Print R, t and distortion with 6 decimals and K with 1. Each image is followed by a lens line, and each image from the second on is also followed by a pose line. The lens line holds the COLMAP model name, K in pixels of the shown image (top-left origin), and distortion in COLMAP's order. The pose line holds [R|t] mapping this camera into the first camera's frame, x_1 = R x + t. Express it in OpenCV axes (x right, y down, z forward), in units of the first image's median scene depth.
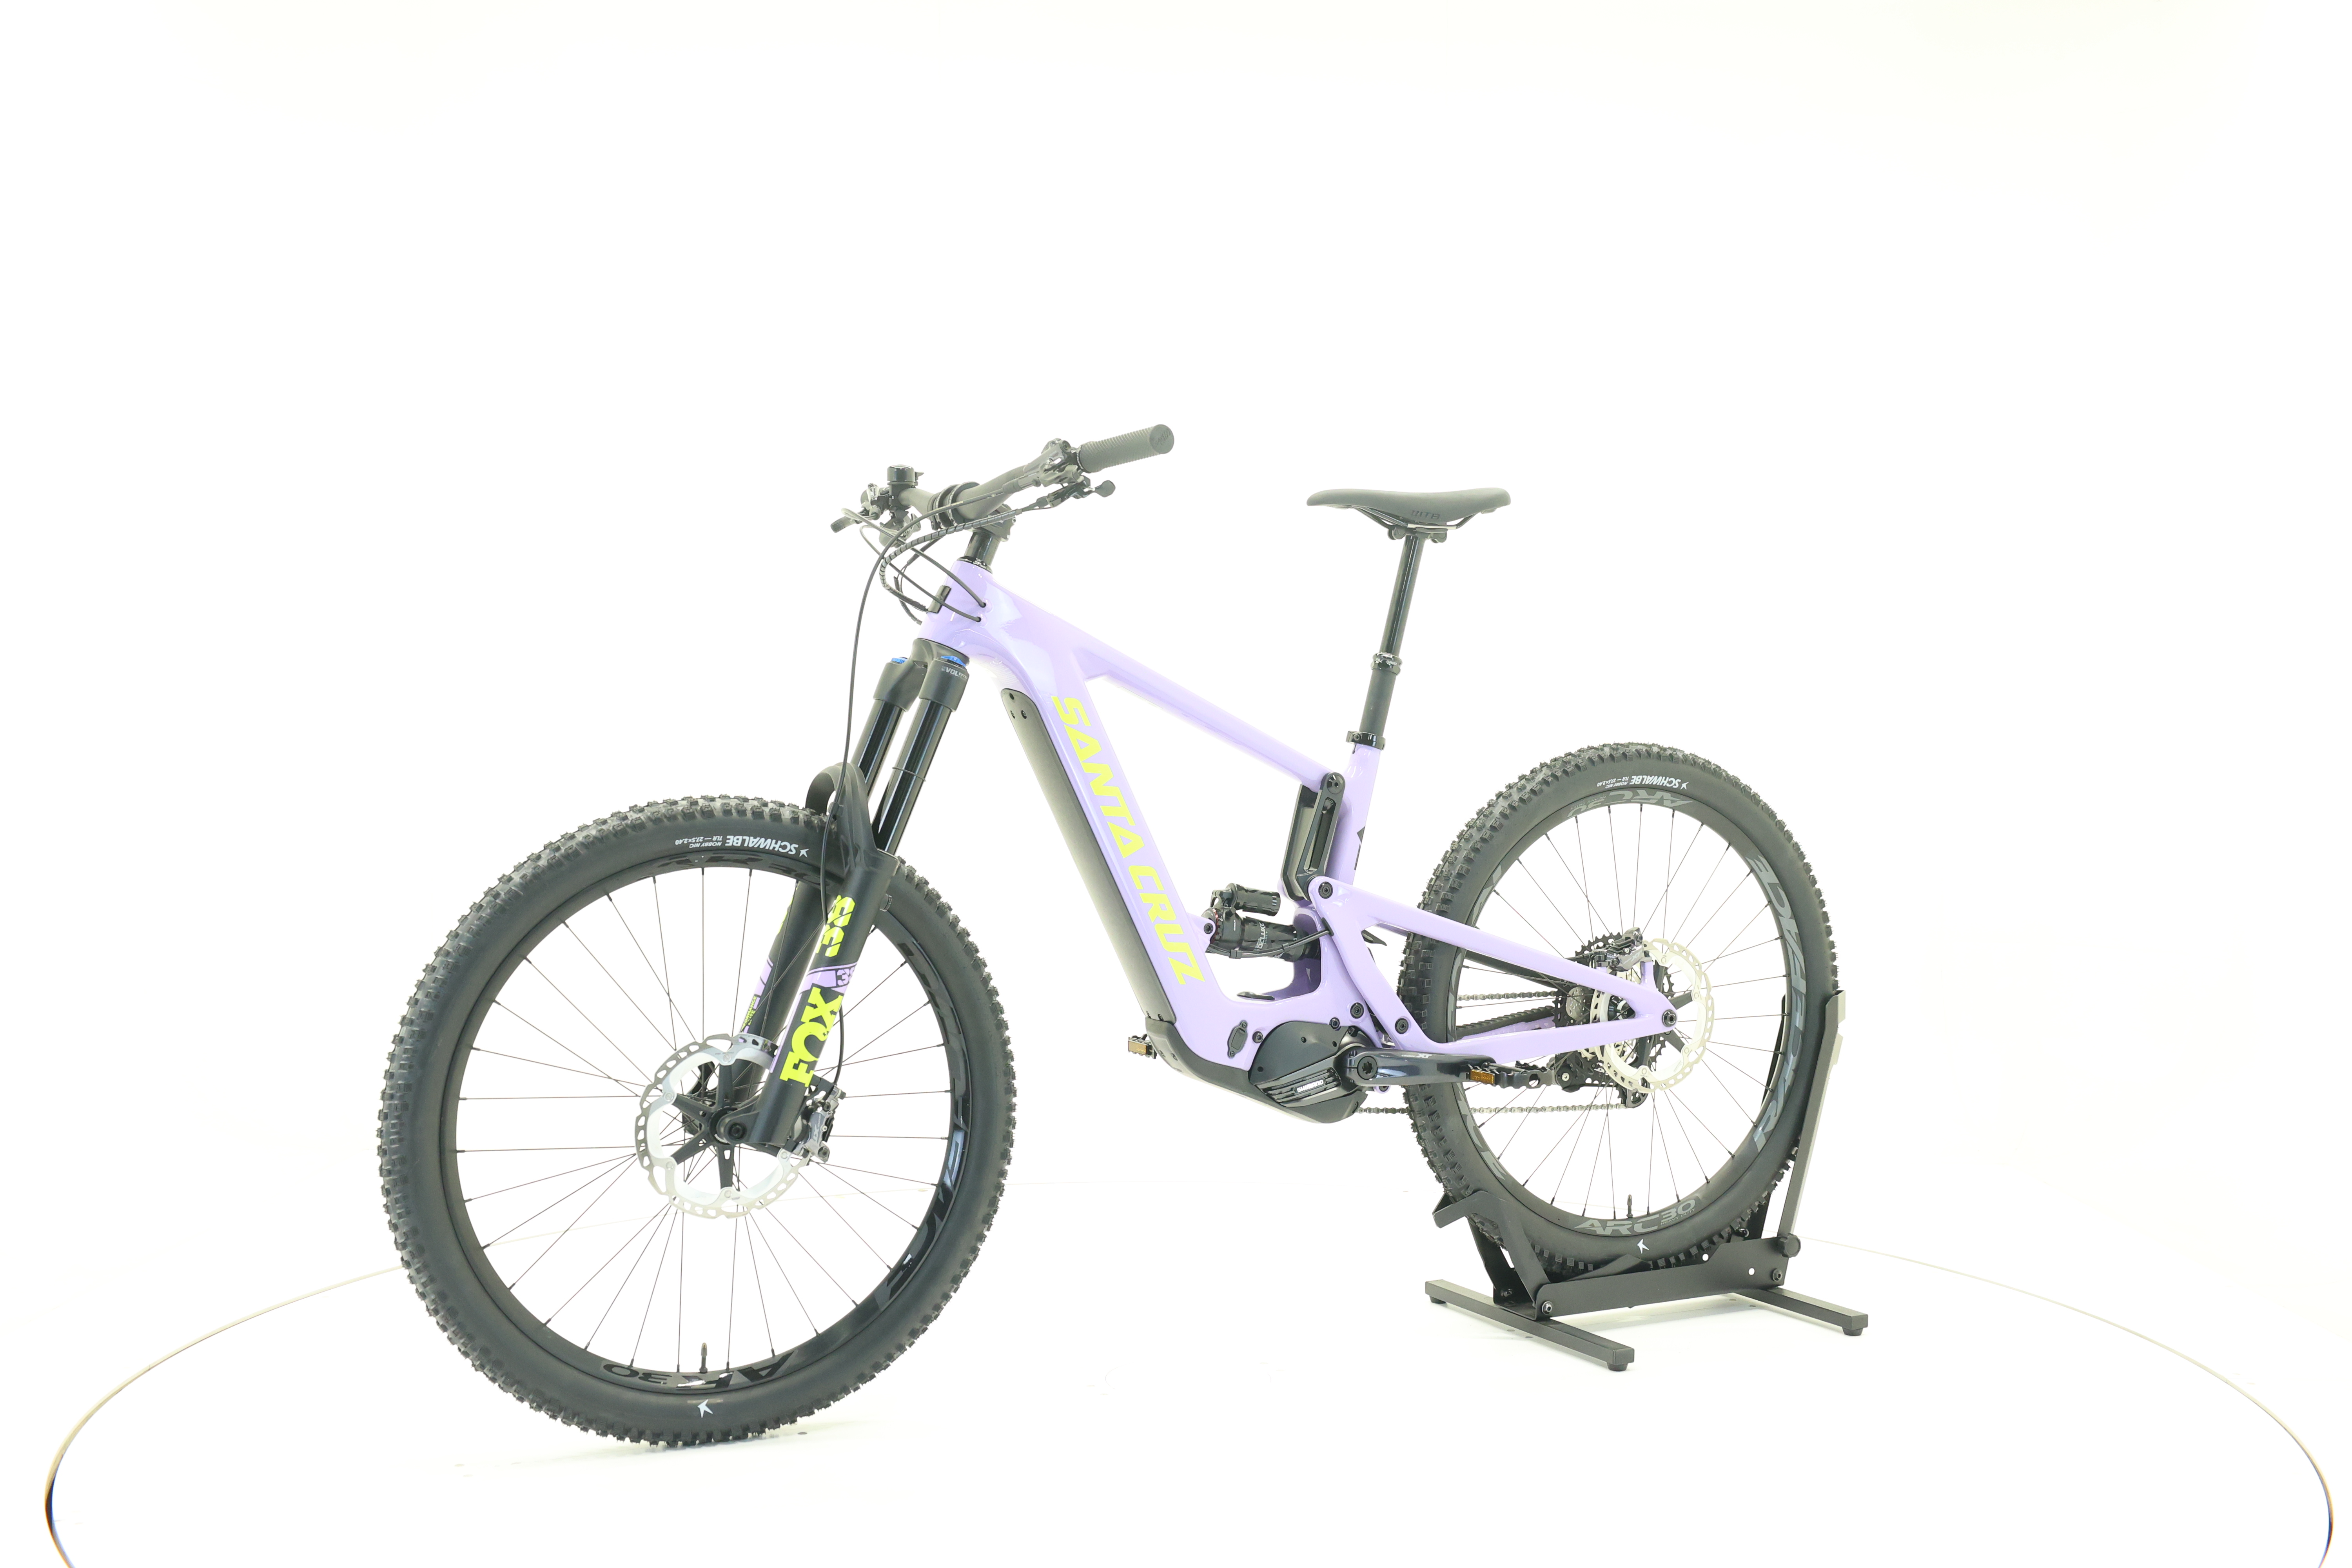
lens RADIAL K [[2455.2, 0, 1176.0], [0, 2455.2, 784.0], [0, 0, 1]] dist [-0.025294, -0.012479]
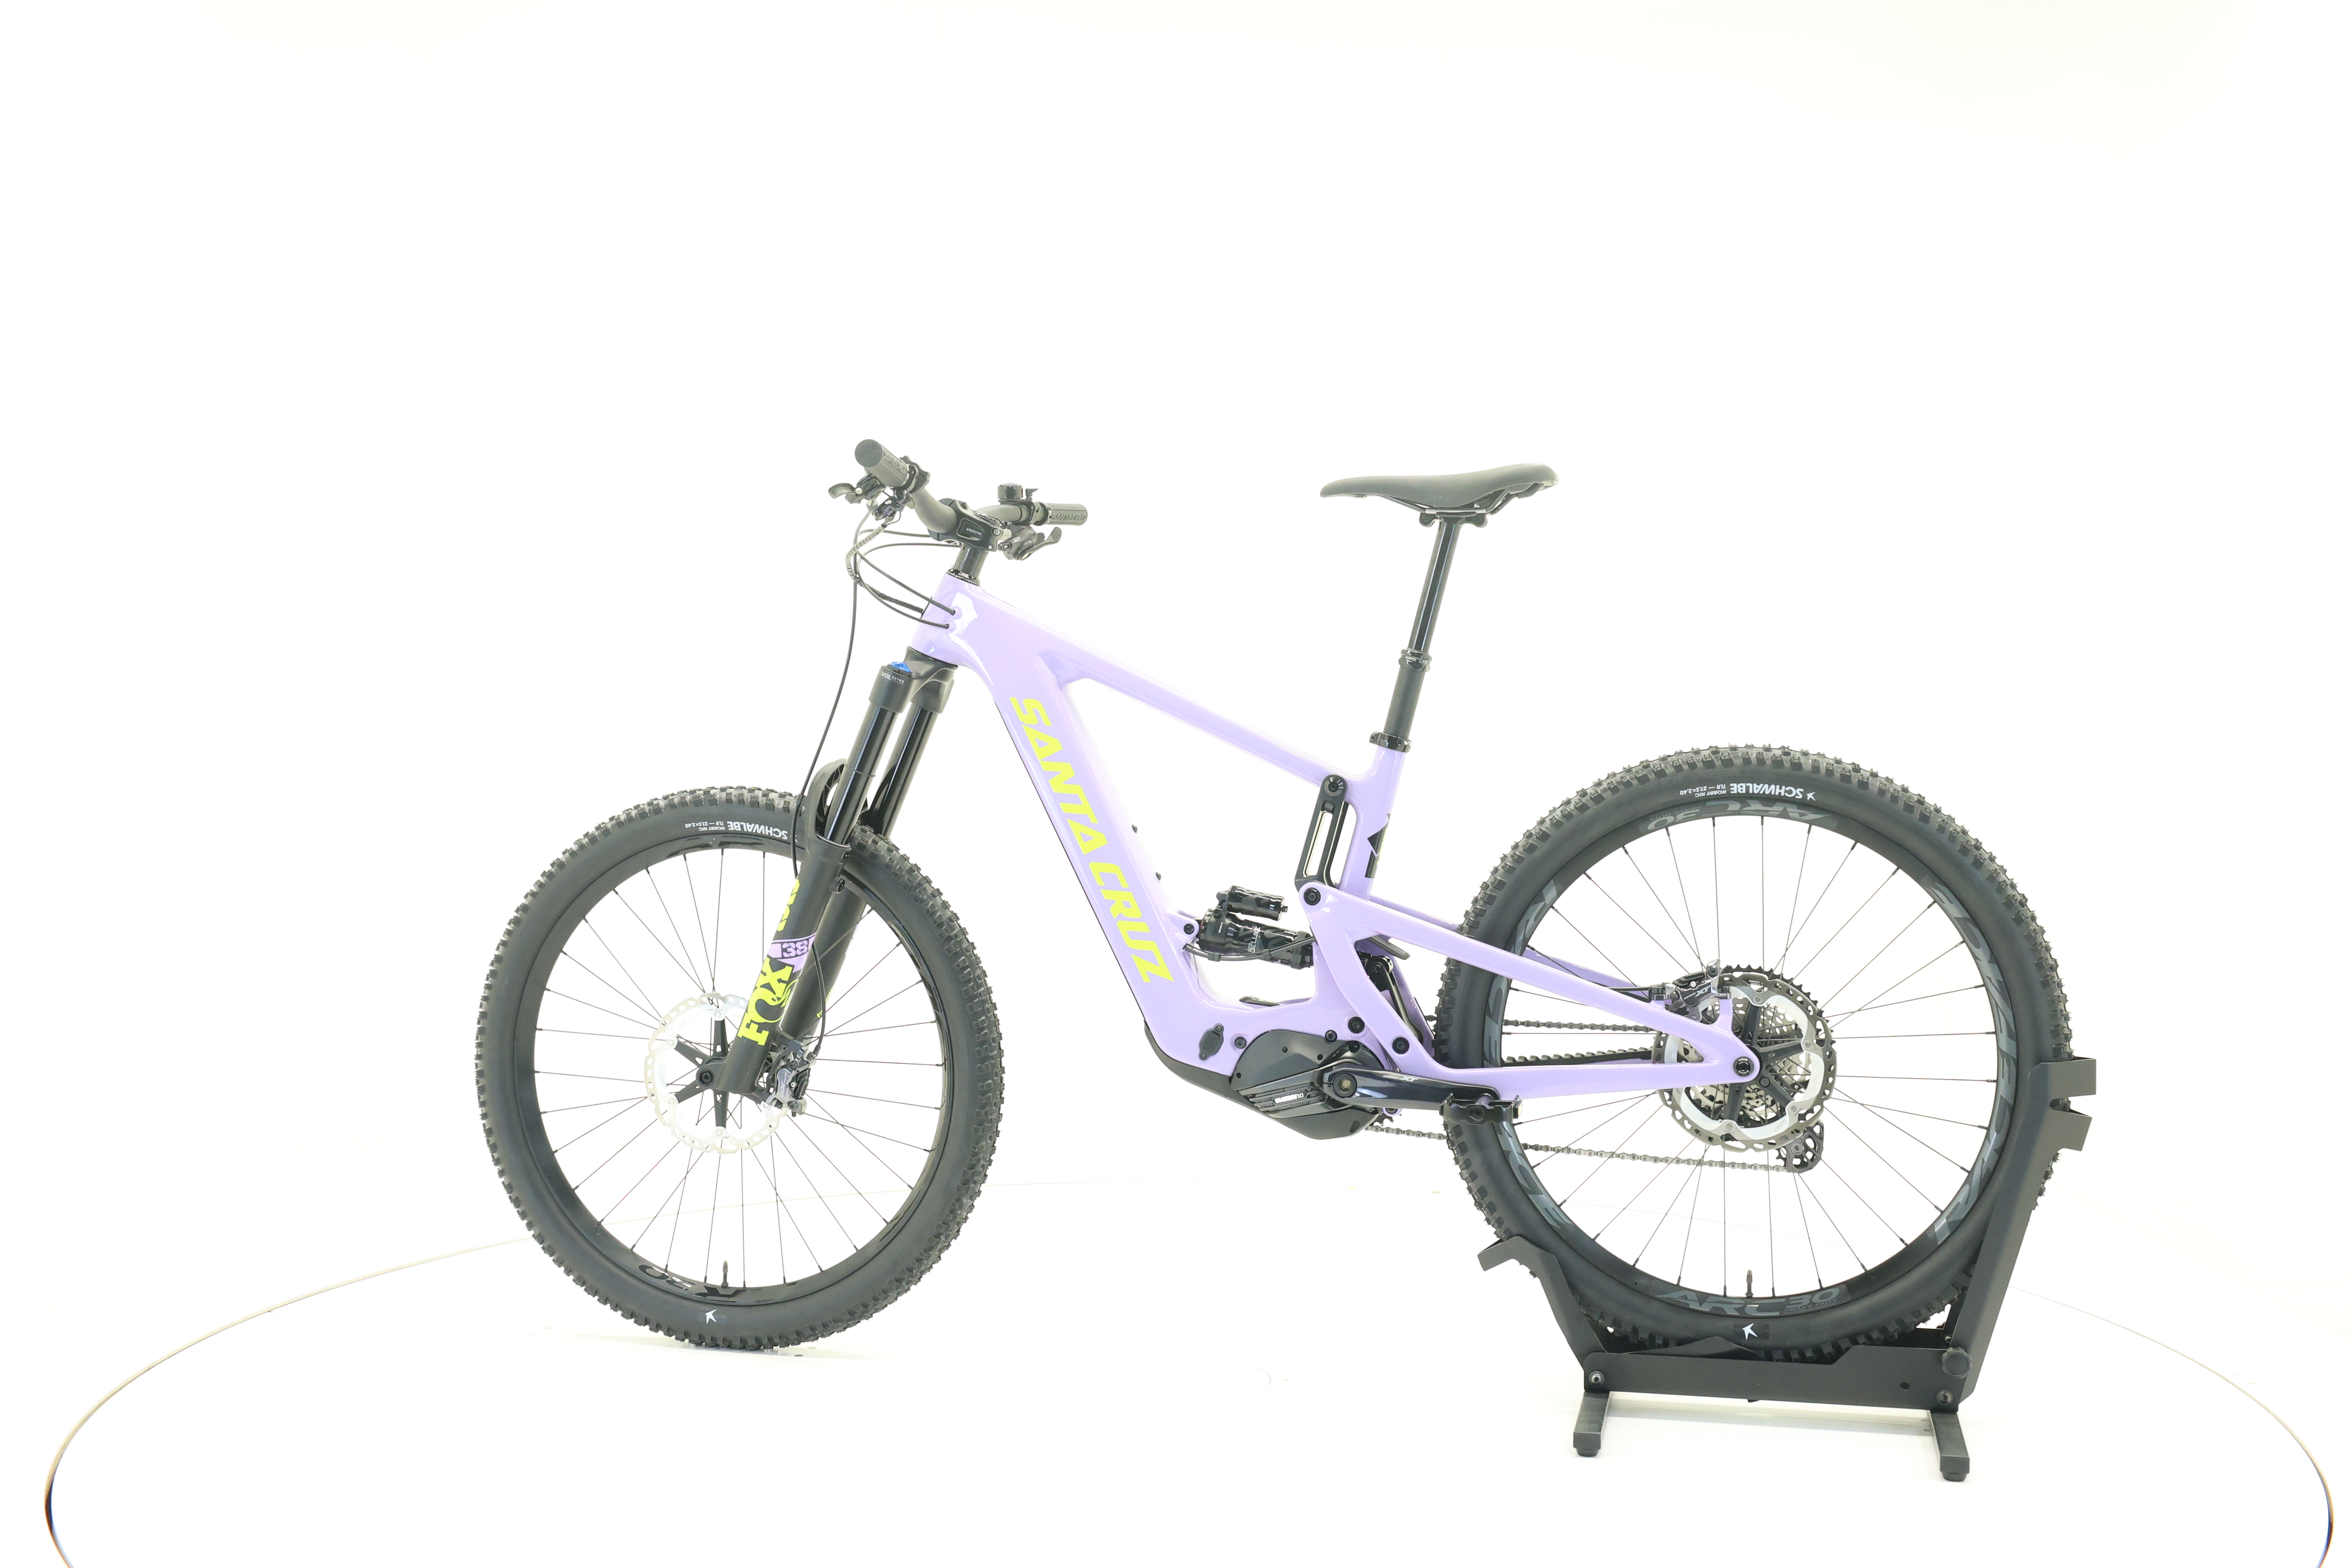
lens RADIAL K [[2408.3, 0, 1176.0], [0, 2408.3, 784.0], [0, 0, 1]] dist [-0.022222, -0.003941]
pose [[0.763875, 0.013623, -0.645221, 0.625806], [-0.016048, 0.999869, 0.002111, -0.001959], [0.645165, 0.008742, 0.763993, 0.243126]]
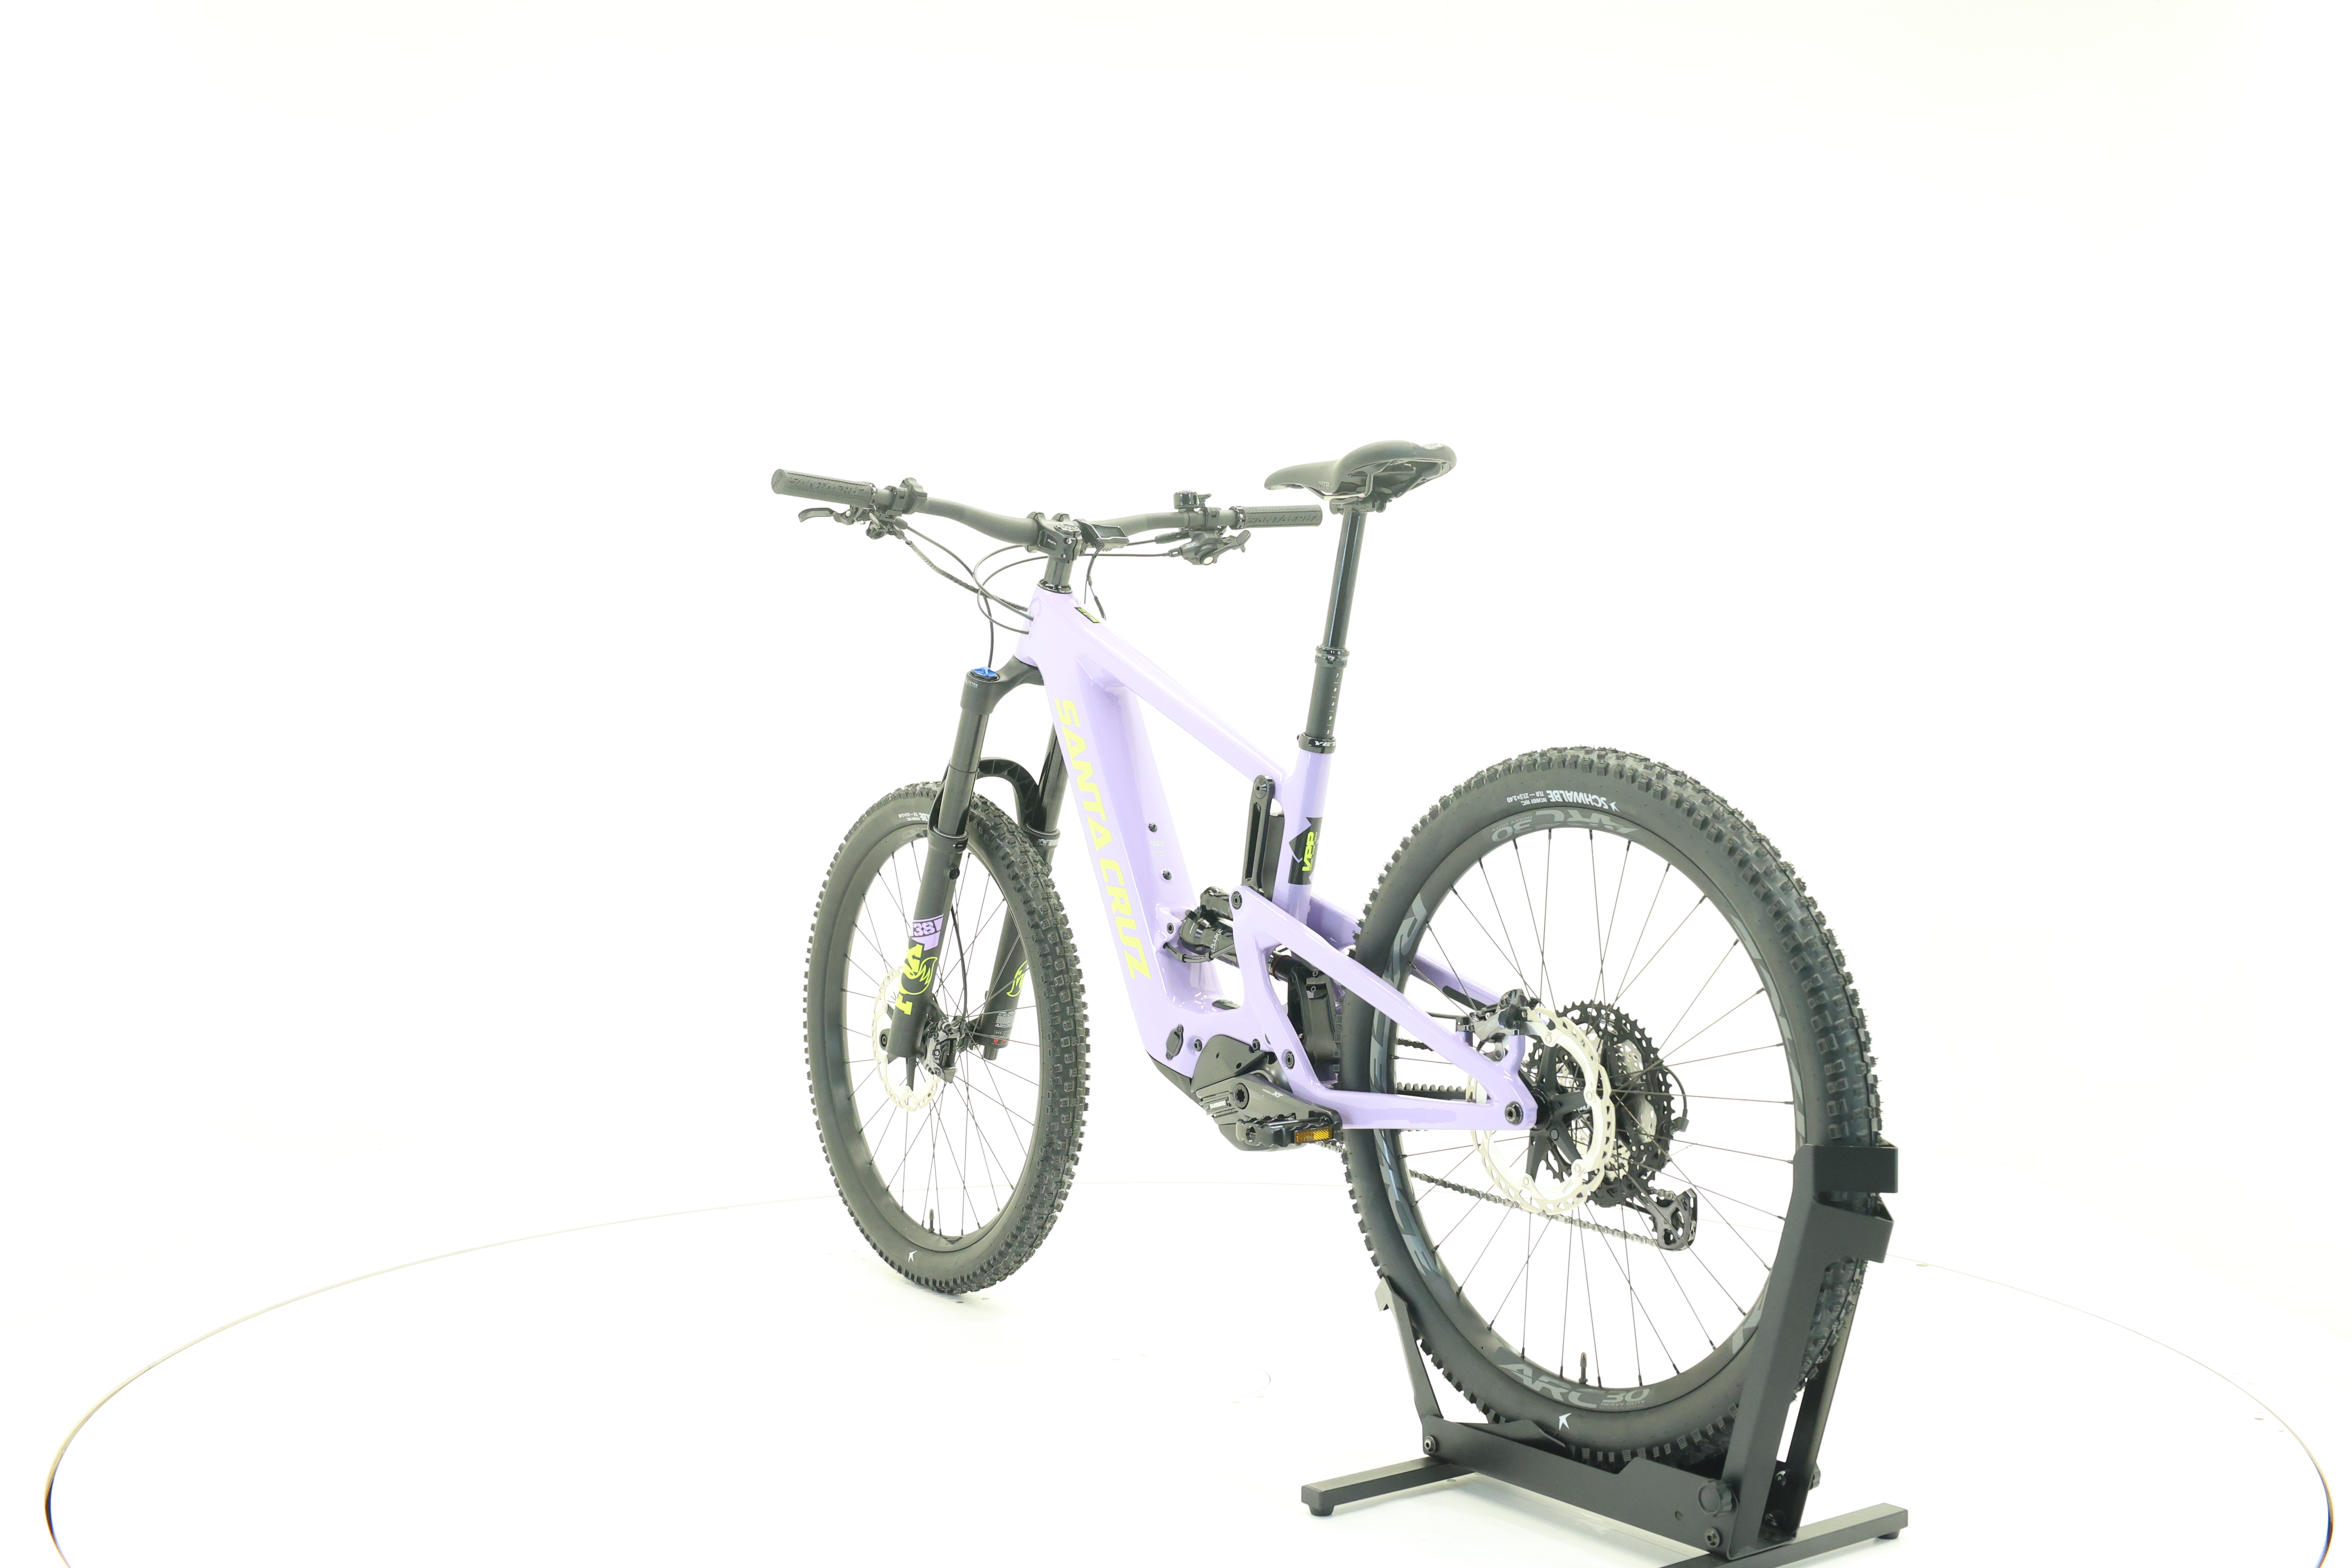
lens RADIAL K [[2455.2, 0, 1176.0], [0, 2455.2, 784.0], [0, 0, 1]] dist [-0.025294, -0.012479]
pose [[0.159773, 0.016746, -0.987012, 0.978892], [-0.027486, 0.999544, 0.012510, -0.012298], [0.986771, 0.025130, 0.160161, 0.822254]]
